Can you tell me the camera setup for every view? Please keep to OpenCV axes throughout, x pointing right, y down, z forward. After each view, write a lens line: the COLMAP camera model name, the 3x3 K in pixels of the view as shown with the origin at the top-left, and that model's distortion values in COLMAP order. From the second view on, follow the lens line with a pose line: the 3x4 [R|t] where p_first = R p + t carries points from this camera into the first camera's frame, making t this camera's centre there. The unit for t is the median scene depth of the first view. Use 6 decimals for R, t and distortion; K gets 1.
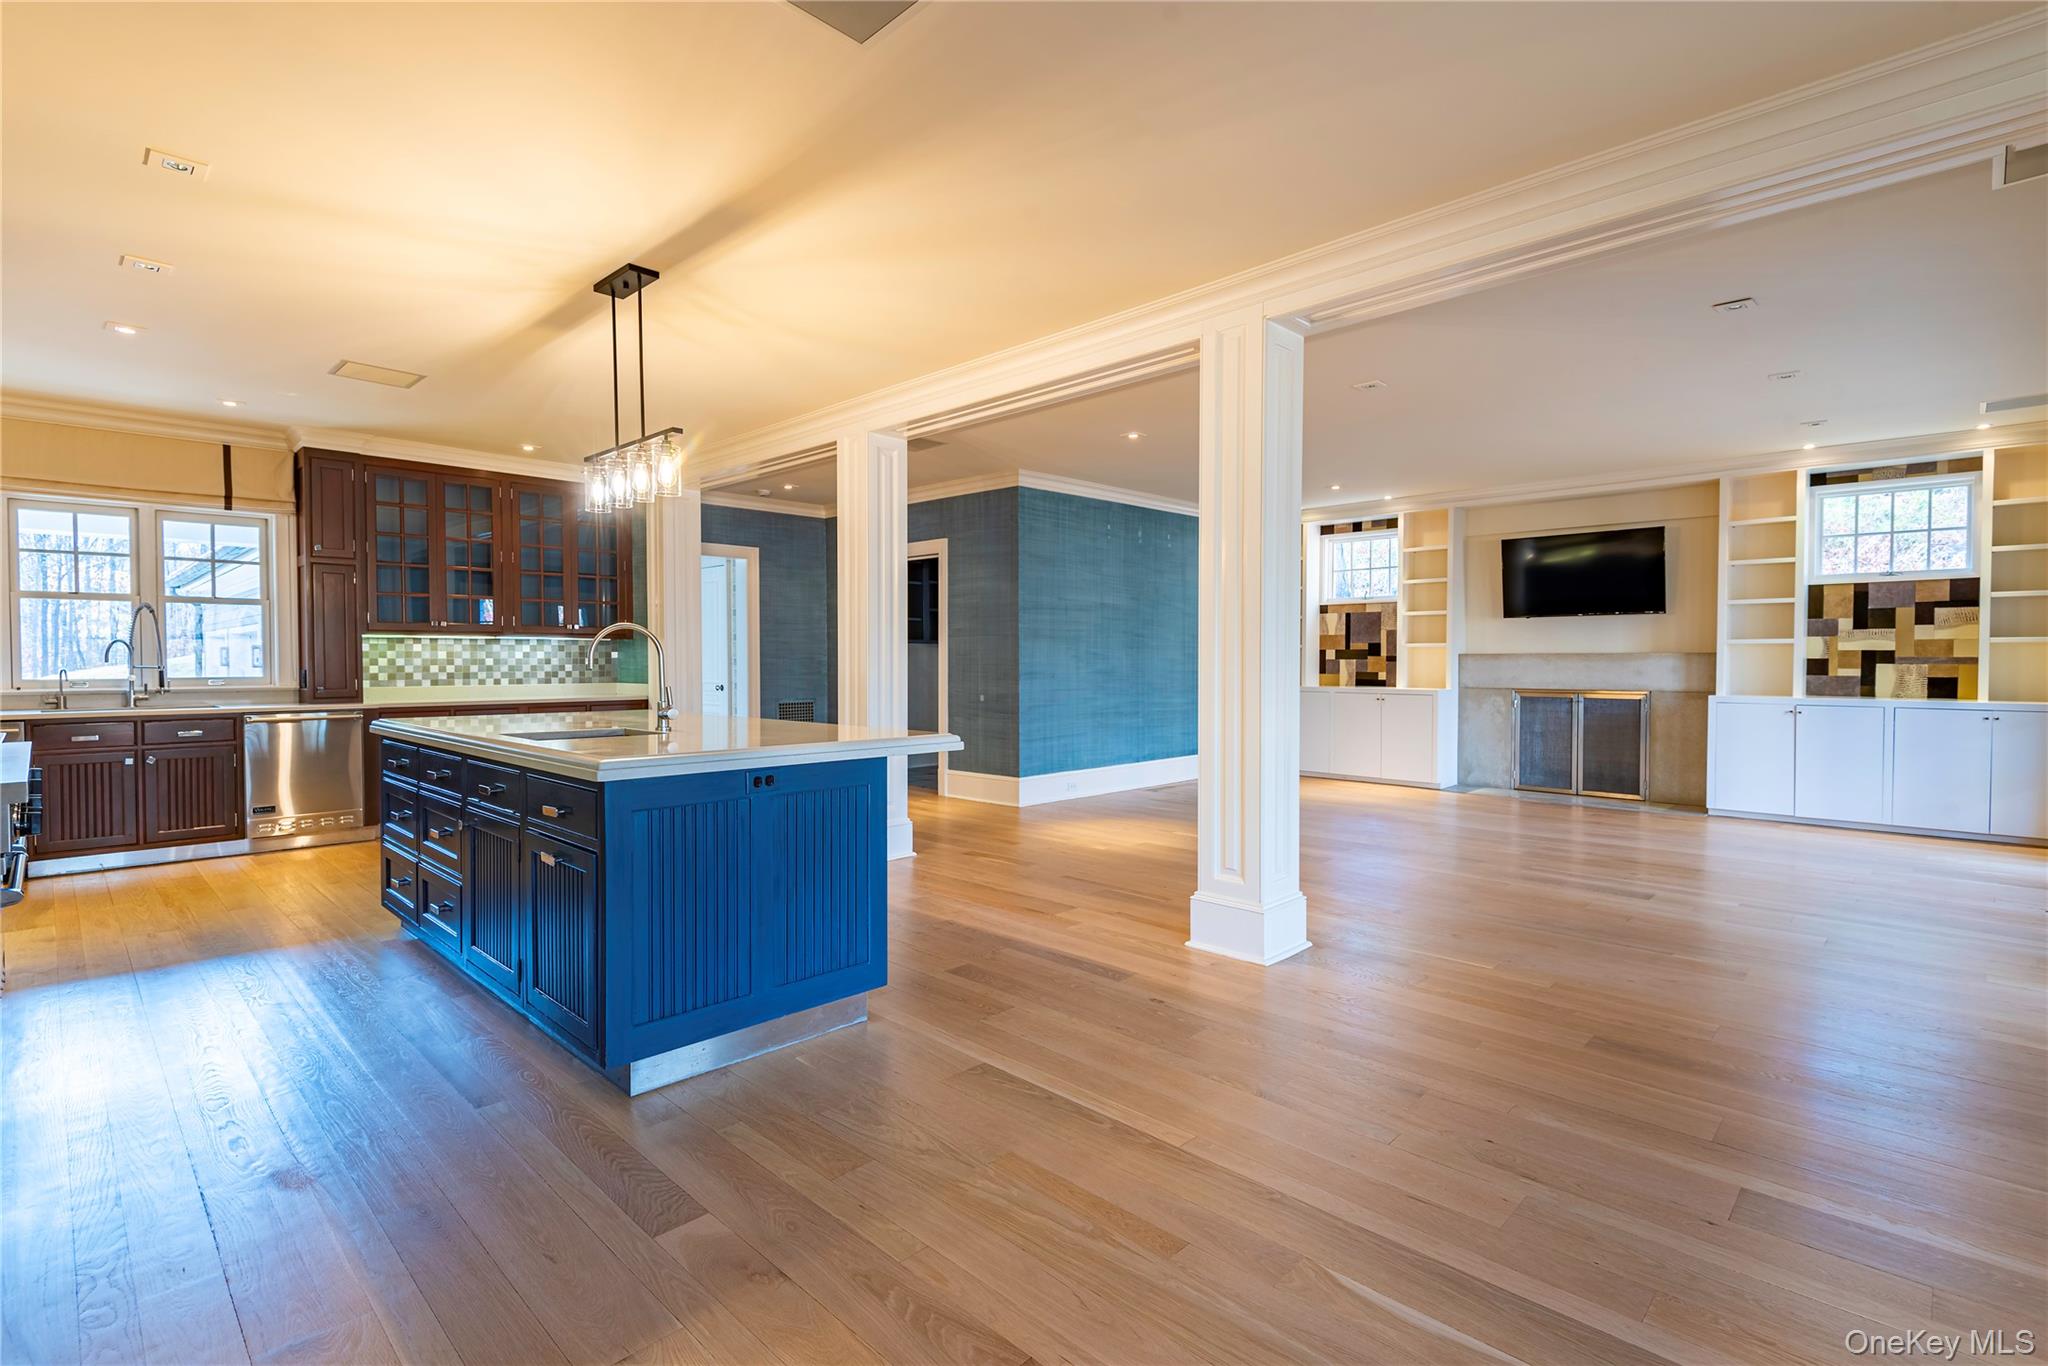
lens RADIAL K [[934.0, 0, 1021.5], [0, 934.0, 682.1], [0, 0, 1]] dist [0.028393, -0.014561]
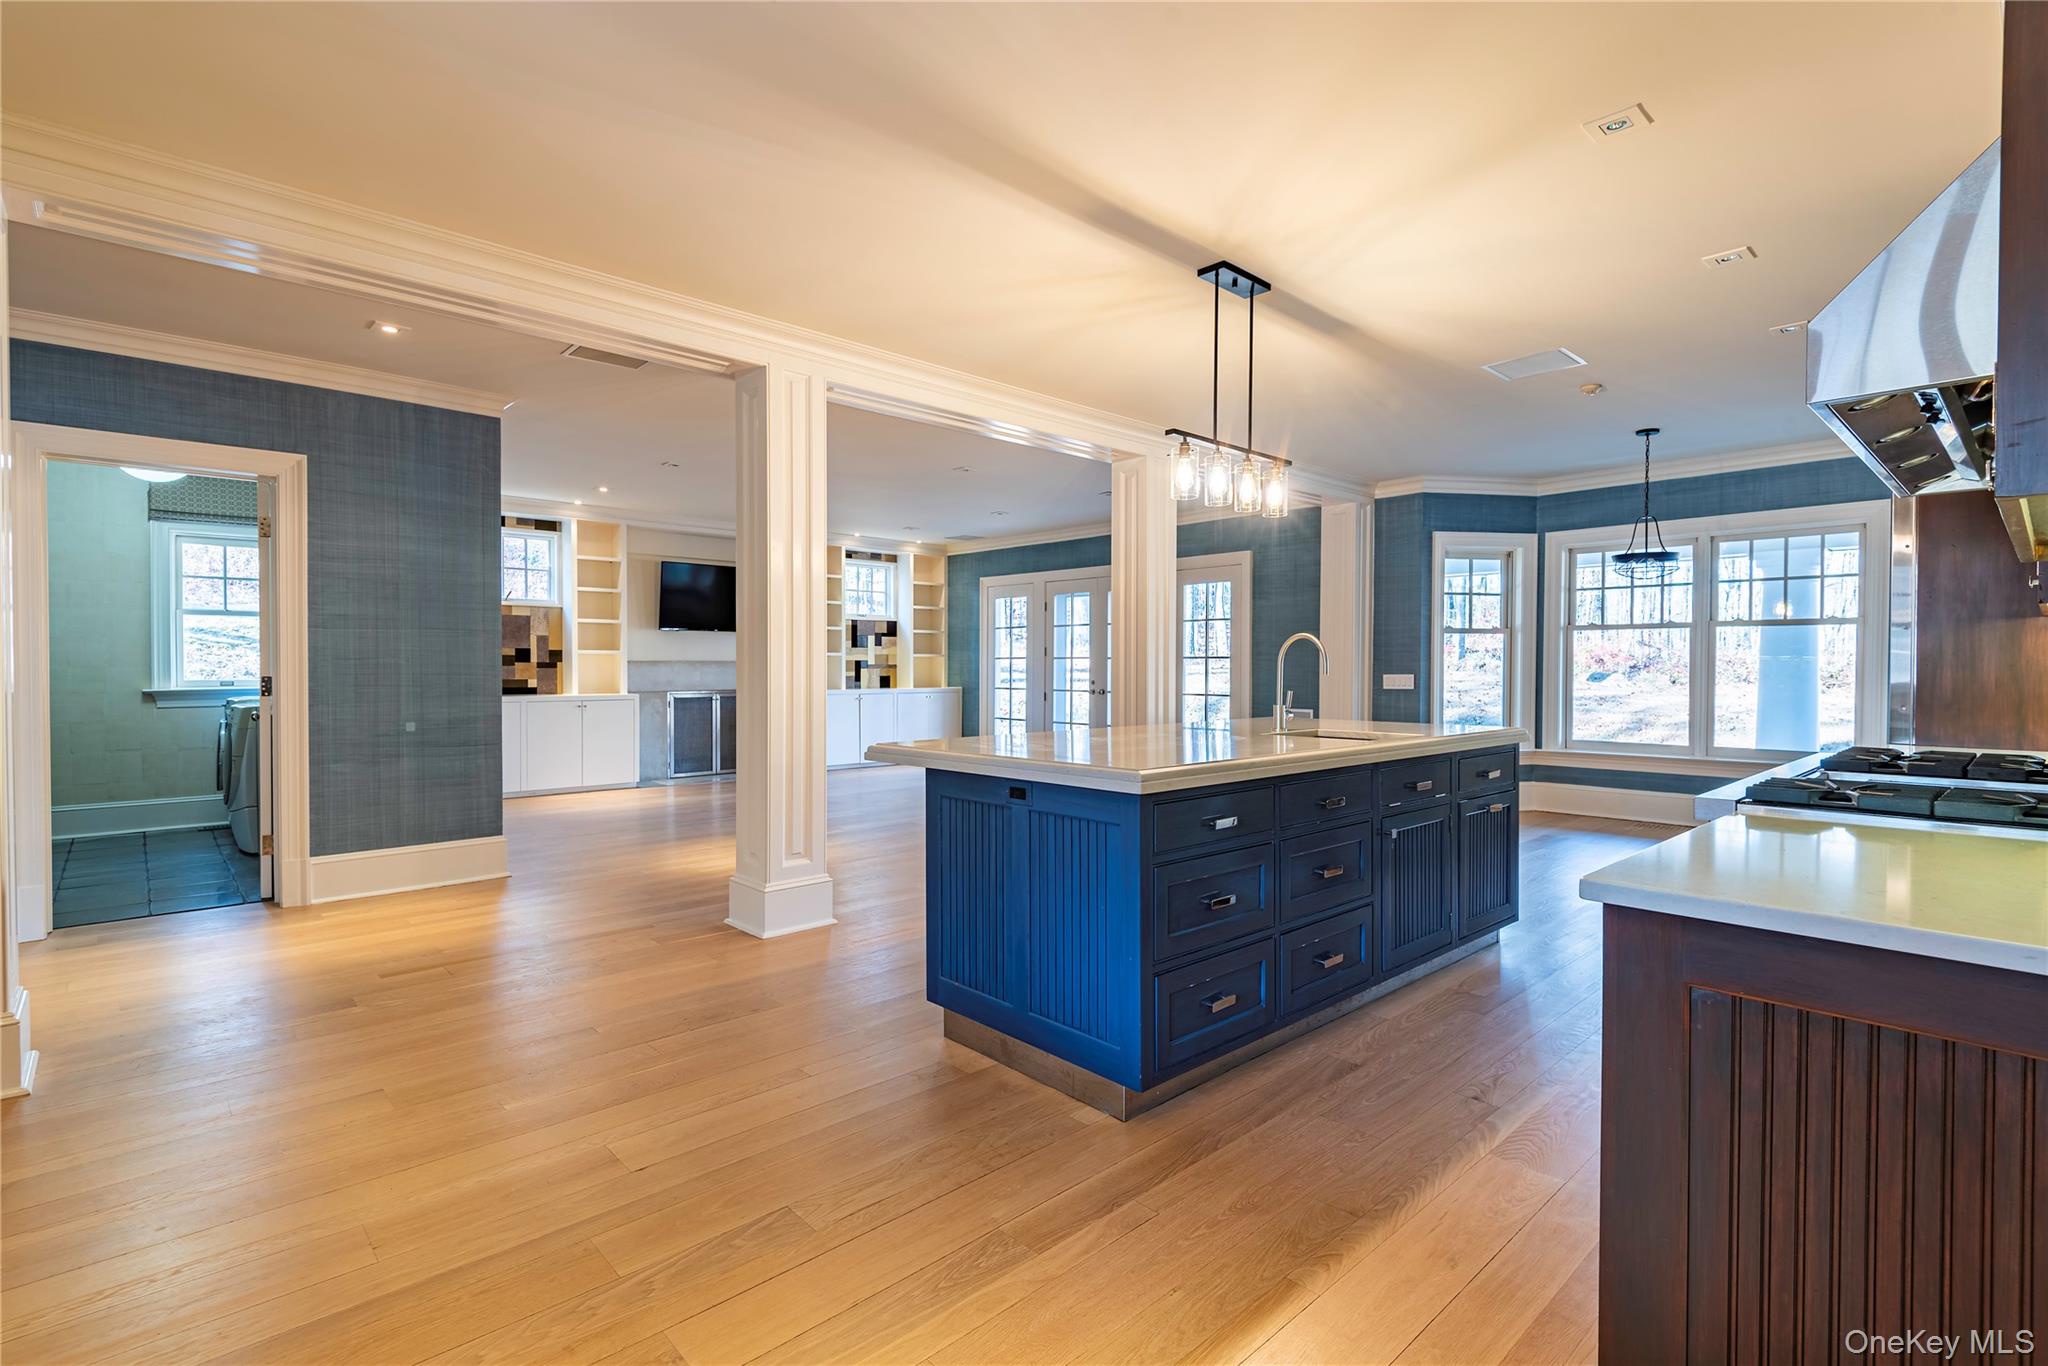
lens RADIAL K [[934.0, 0, 1021.5], [0, 934.0, 682.1], [0, 0, 1]] dist [0.028393, -0.014561]
pose [[0.067452, -0.018067, 0.997559, -0.724972], [0.023989, 0.999576, 0.016481, -0.015544], [-0.997434, 0.022819, 0.067857, 0.596963]]
